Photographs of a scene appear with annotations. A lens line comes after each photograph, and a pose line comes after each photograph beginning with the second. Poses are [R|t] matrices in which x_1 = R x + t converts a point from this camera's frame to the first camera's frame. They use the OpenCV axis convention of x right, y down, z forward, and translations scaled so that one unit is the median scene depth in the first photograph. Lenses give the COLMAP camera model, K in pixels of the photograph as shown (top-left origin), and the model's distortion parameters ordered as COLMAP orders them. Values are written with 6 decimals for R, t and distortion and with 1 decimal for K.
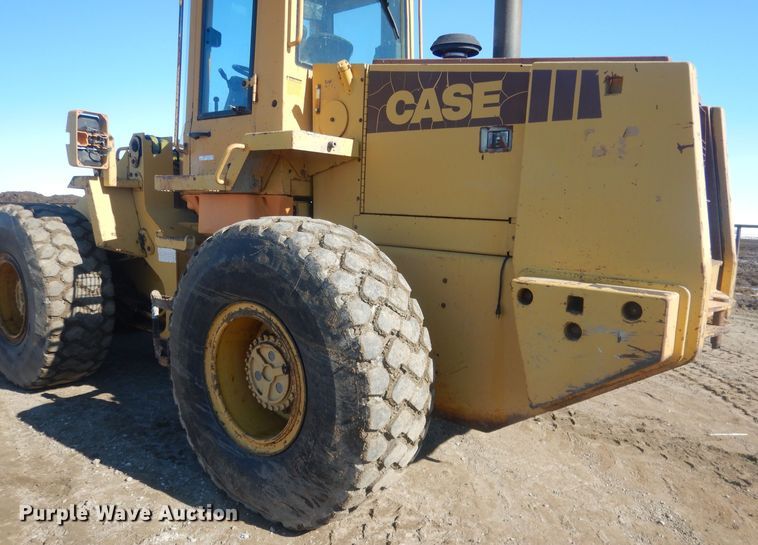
lens RADIAL K [[556.2, 0, 369.4], [0, 556.2, 285.8], [0, 0, 1]] dist [-0.001174, 0.003440]
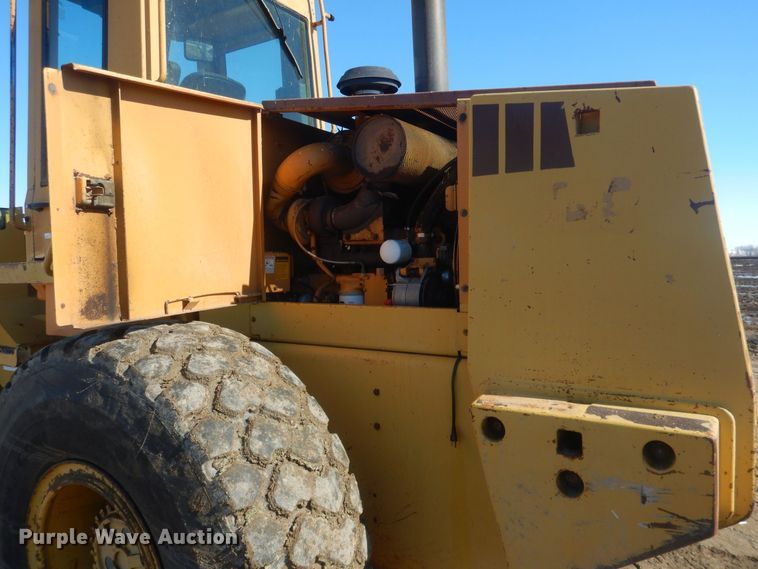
lens RADIAL K [[545.5, 0, 379.0], [0, 545.5, 284.5], [0, 0, 1]] dist [0.005247, 0.004203]
pose [[0.989296, -0.068032, 0.129095, 0.060745], [0.077839, 0.994326, -0.072504, -0.105324], [-0.123429, 0.081777, 0.988978, 0.305967]]
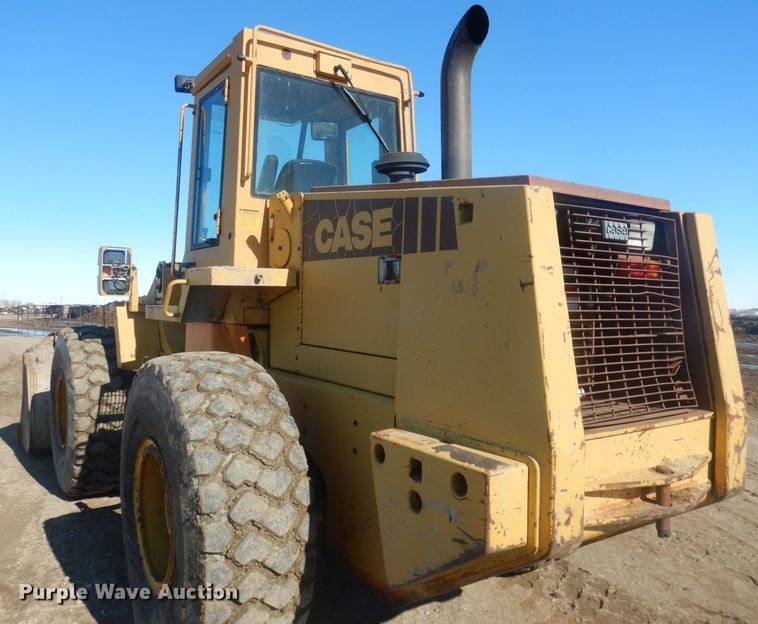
lens RADIAL K [[597.1, 0, 336.2], [0, 597.1, 309.8], [0, 0, 1]] dist [-0.001713, -0.000272]
pose [[0.942484, -0.021705, -0.333547, 0.472047], [-0.019569, 0.992595, -0.119886, -0.080501], [0.333679, 0.119518, 0.935080, 0.066387]]
